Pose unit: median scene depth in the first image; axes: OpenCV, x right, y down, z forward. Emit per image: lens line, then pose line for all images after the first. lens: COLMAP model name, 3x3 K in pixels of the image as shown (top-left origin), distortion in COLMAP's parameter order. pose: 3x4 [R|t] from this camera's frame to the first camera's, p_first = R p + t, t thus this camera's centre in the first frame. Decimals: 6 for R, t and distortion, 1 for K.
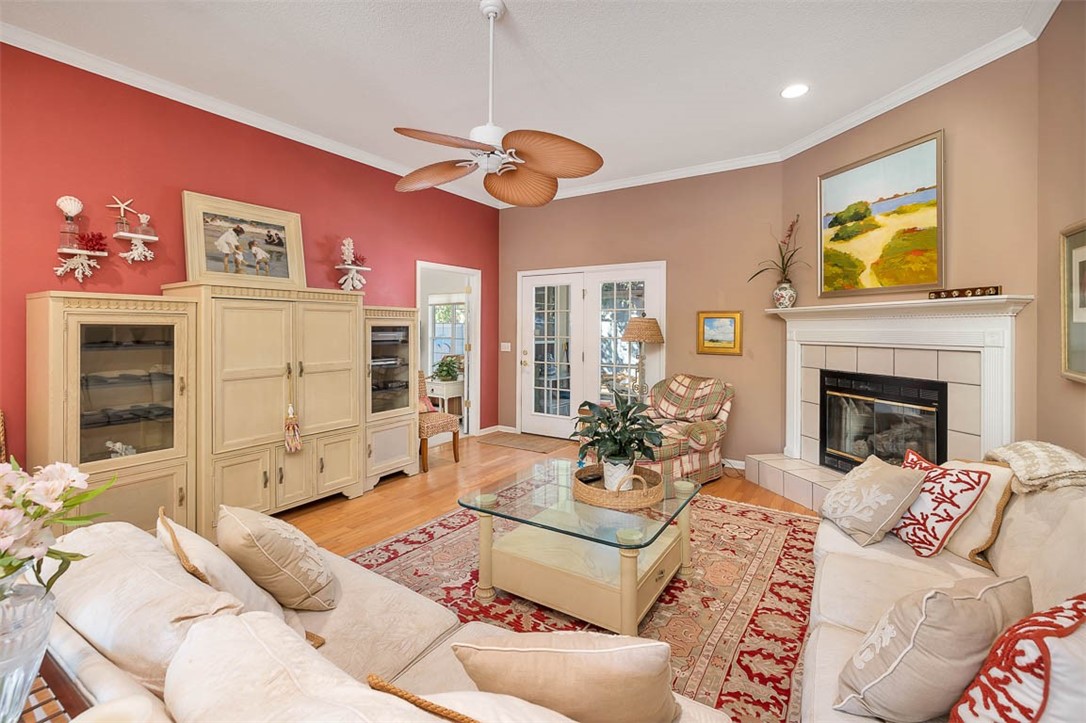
lens RADIAL K [[476.7, 0, 541.4], [0, 476.7, 324.3], [0, 0, 1]] dist [-0.000685, 0.000712]
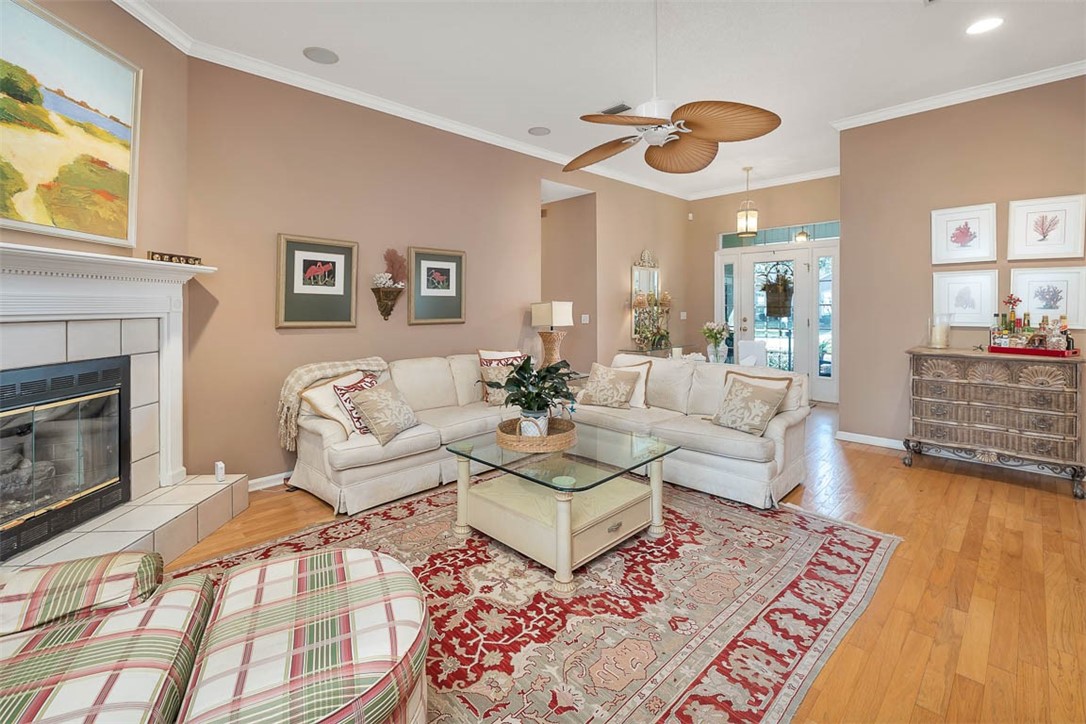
lens RADIAL K [[476.9, 0, 543.8], [0, 476.9, 309.5], [0, 0, 1]] dist [-0.001532, 0.000107]
pose [[-0.977638, 0.001262, 0.210292, -0.070247], [0.001098, 0.999999, -0.000896, 0.036670], [-0.210293, -0.000645, -0.977638, 1.601284]]
